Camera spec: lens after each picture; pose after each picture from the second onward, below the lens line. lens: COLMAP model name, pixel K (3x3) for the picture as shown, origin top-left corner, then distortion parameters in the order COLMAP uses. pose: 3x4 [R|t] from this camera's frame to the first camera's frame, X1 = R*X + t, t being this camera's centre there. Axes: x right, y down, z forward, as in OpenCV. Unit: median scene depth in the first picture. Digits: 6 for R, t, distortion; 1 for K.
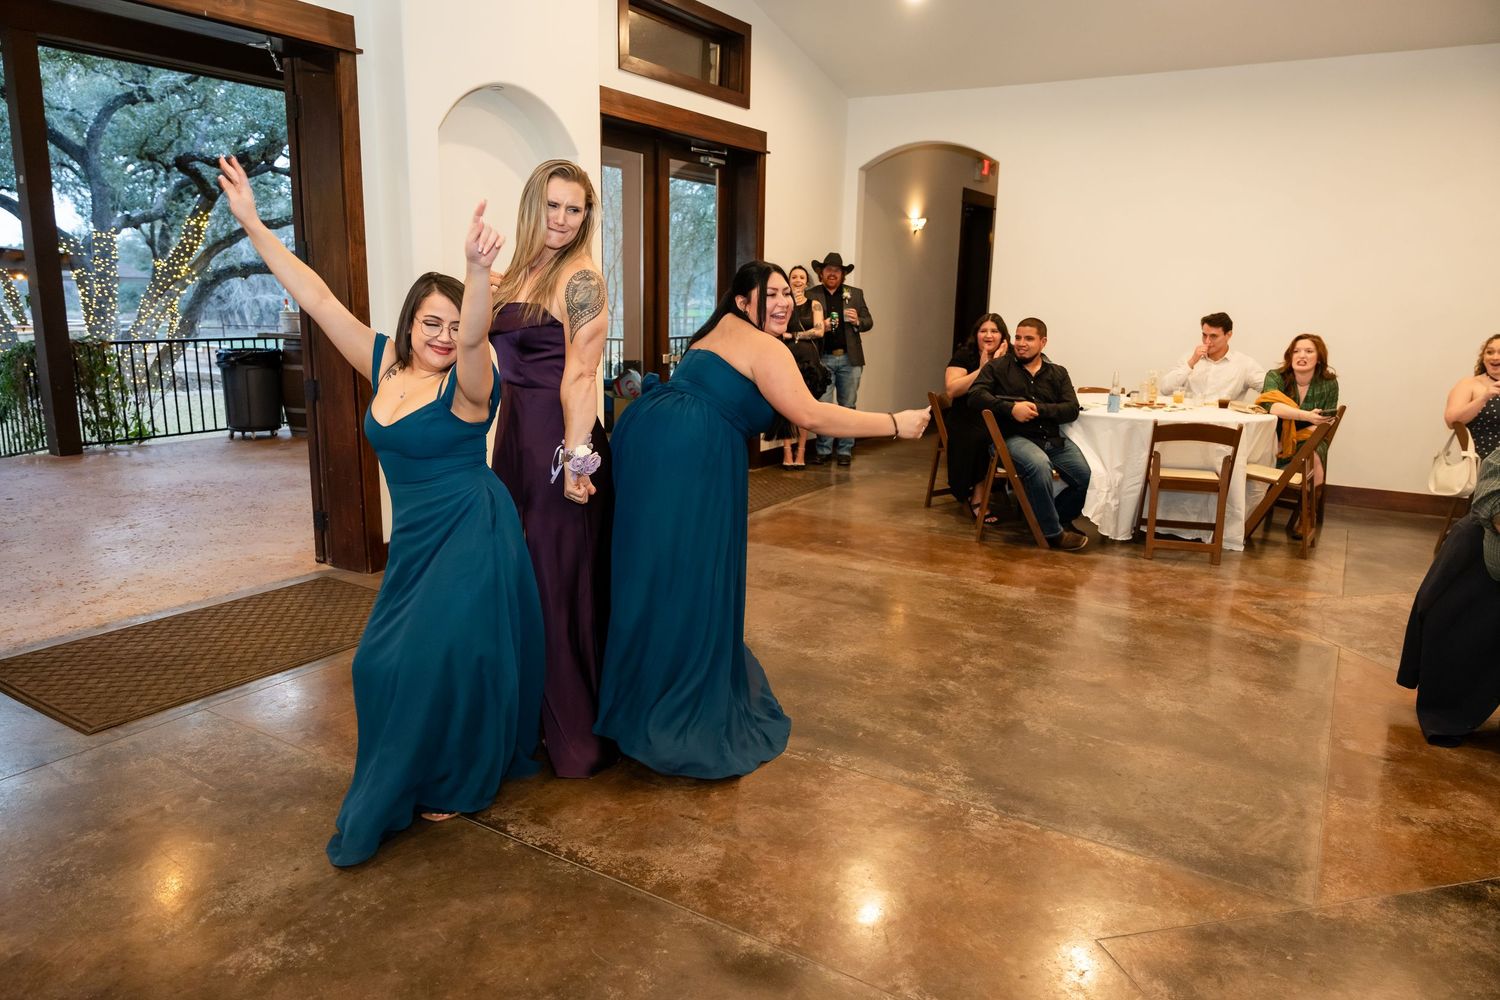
lens RADIAL K [[996.5, 0, 750.0], [0, 996.5, 500.0], [0, 0, 1]] dist [0.006397, -0.017298]
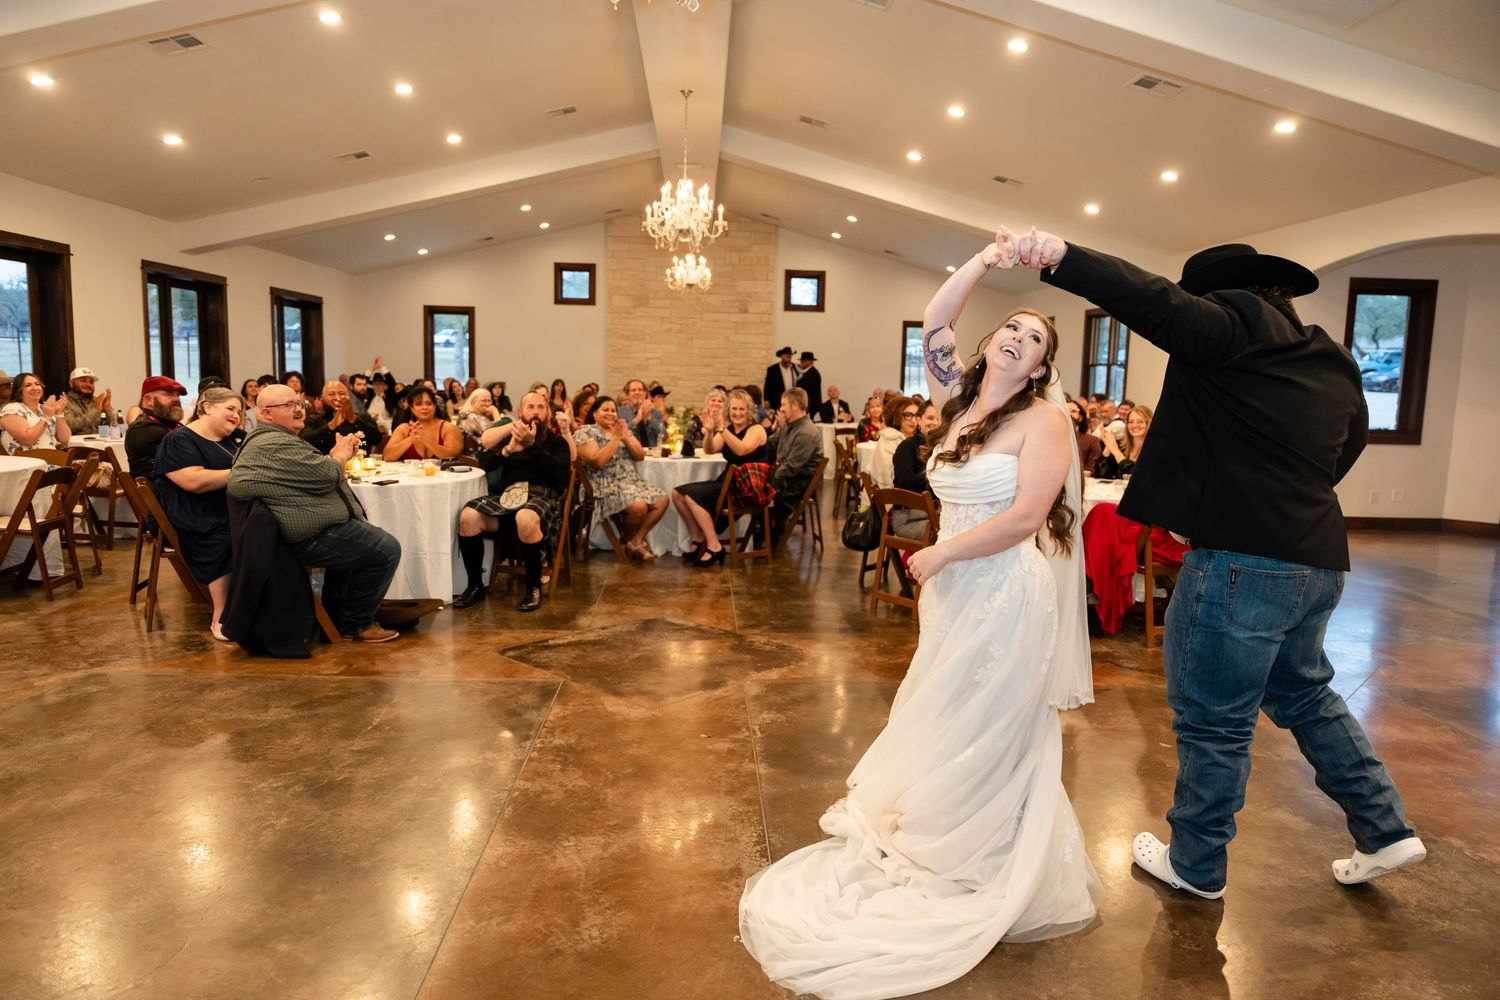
lens RADIAL K [[996.5, 0, 750.0], [0, 996.5, 500.0], [0, 0, 1]] dist [0.006397, -0.017298]
pose [[-0.574972, -0.134139, 0.807102, -0.705567], [0.124614, 0.960602, 0.248424, -0.220457], [-0.808628, 0.243413, -0.535604, 1.008780]]
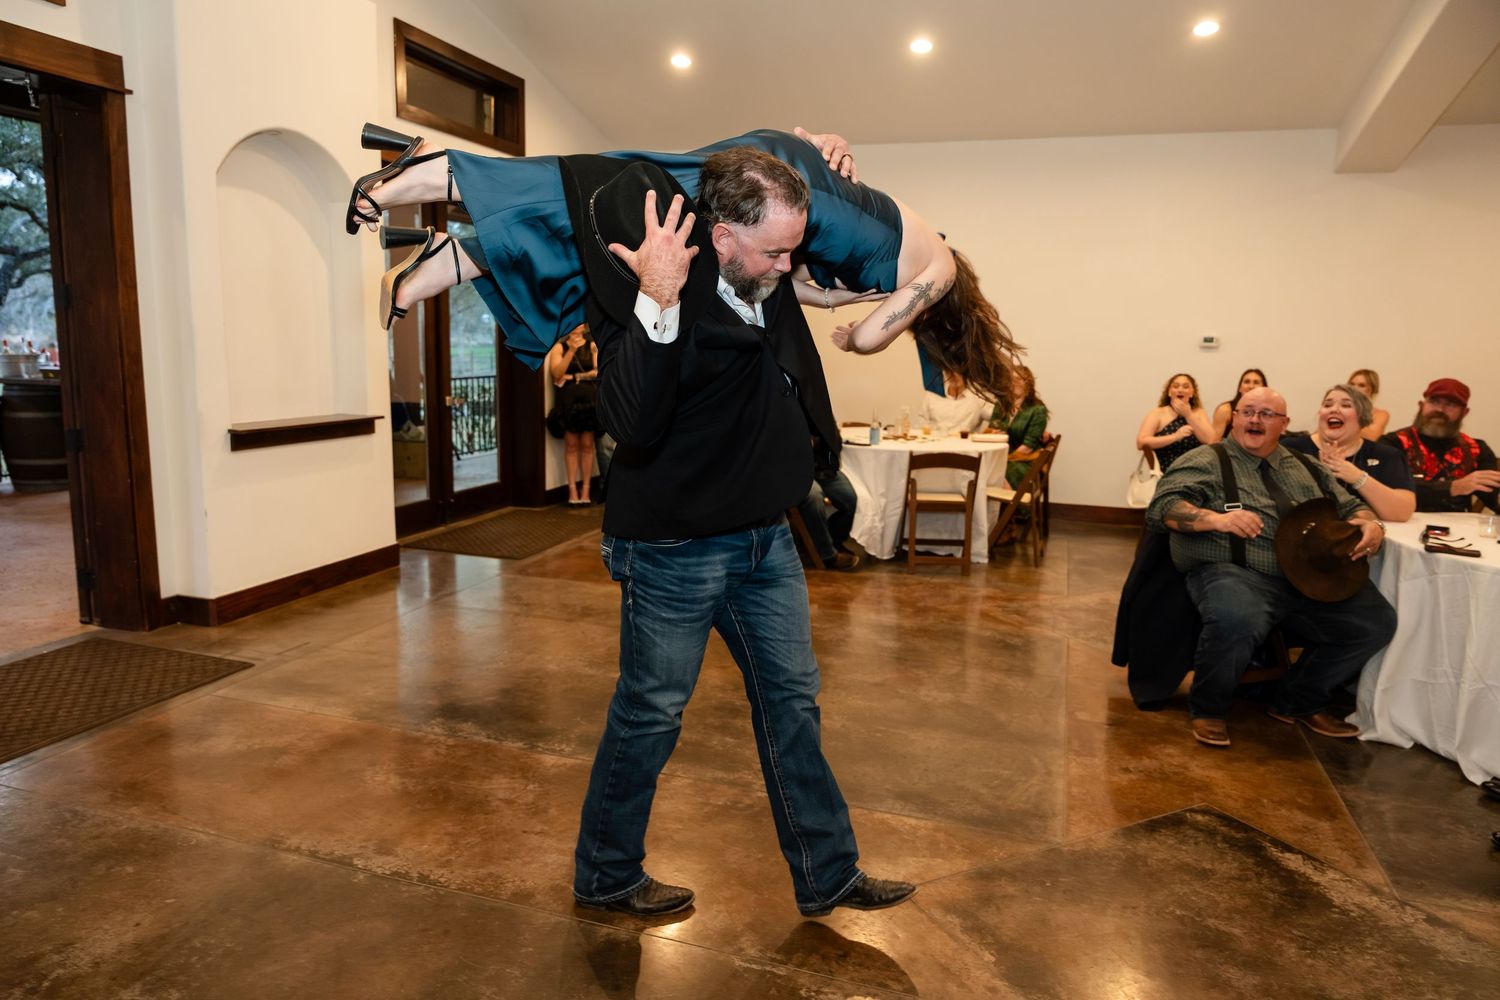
lens RADIAL K [[996.5, 0, 750.0], [0, 996.5, 500.0], [0, 0, 1]] dist [0.006397, -0.017298]
pose [[0.971729, -0.035171, 0.233463, -0.049573], [0.043556, 0.998574, -0.030857, 0.003664], [-0.232045, 0.040154, 0.971876, -0.074978]]
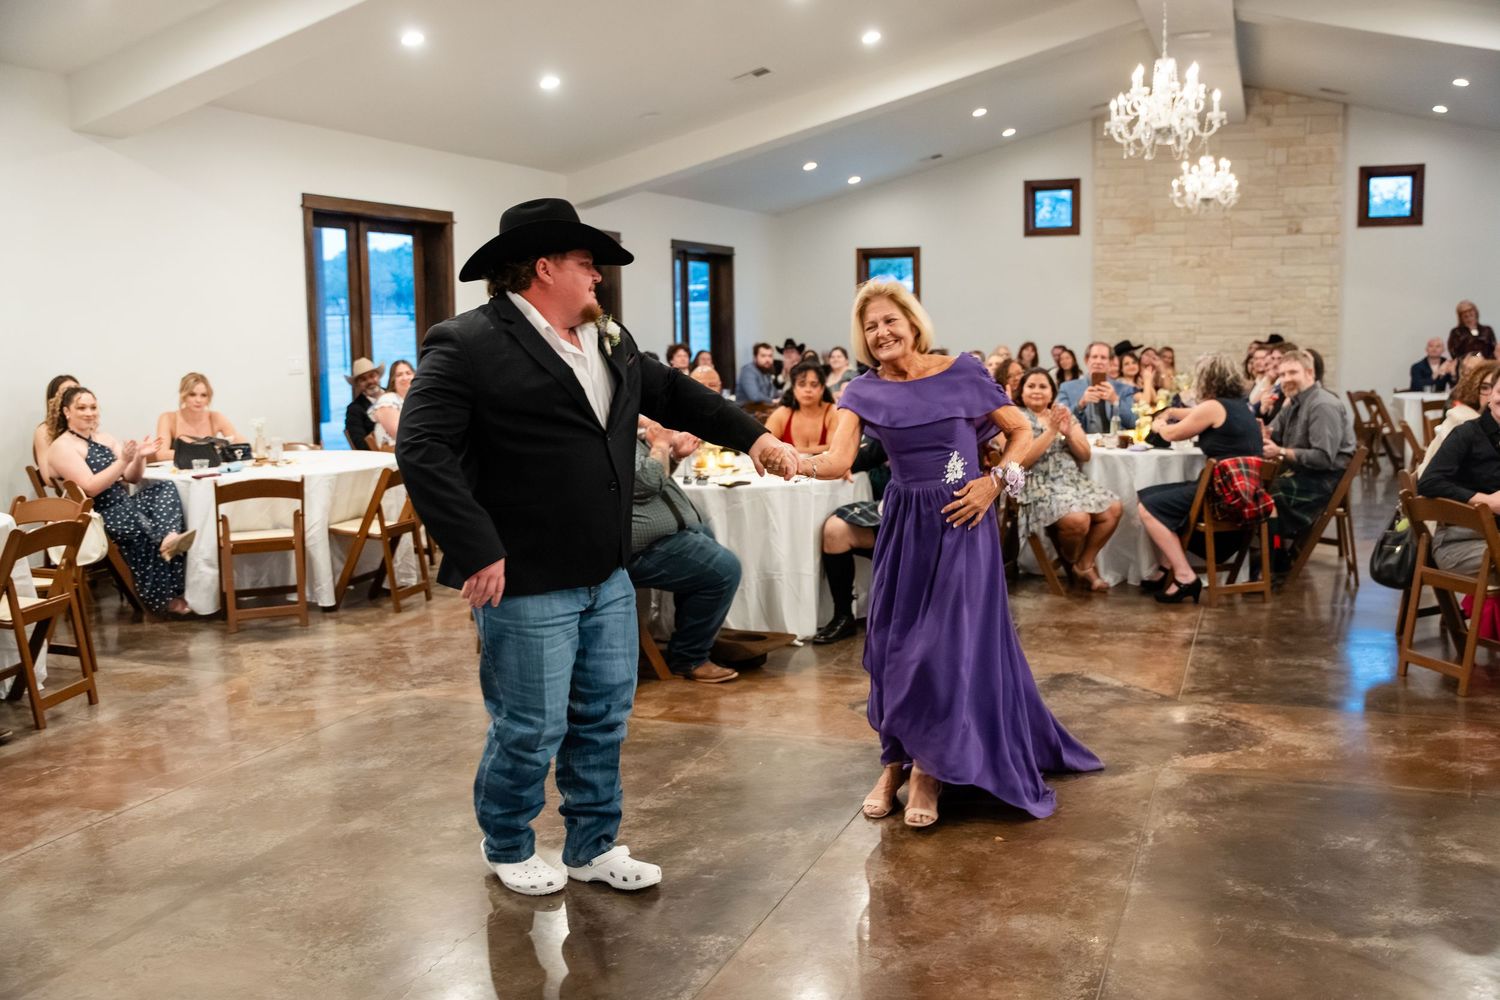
lens RADIAL K [[1378.5, 0, 750.0], [0, 1378.5, 500.0], [0, 0, 1]] dist [-0.143926, 0.191763]
pose [[-0.196253, -0.138096, 0.970780, -0.792994], [0.204939, 0.962391, 0.178333, -0.215351], [-0.958898, 0.233949, -0.160571, 0.897467]]
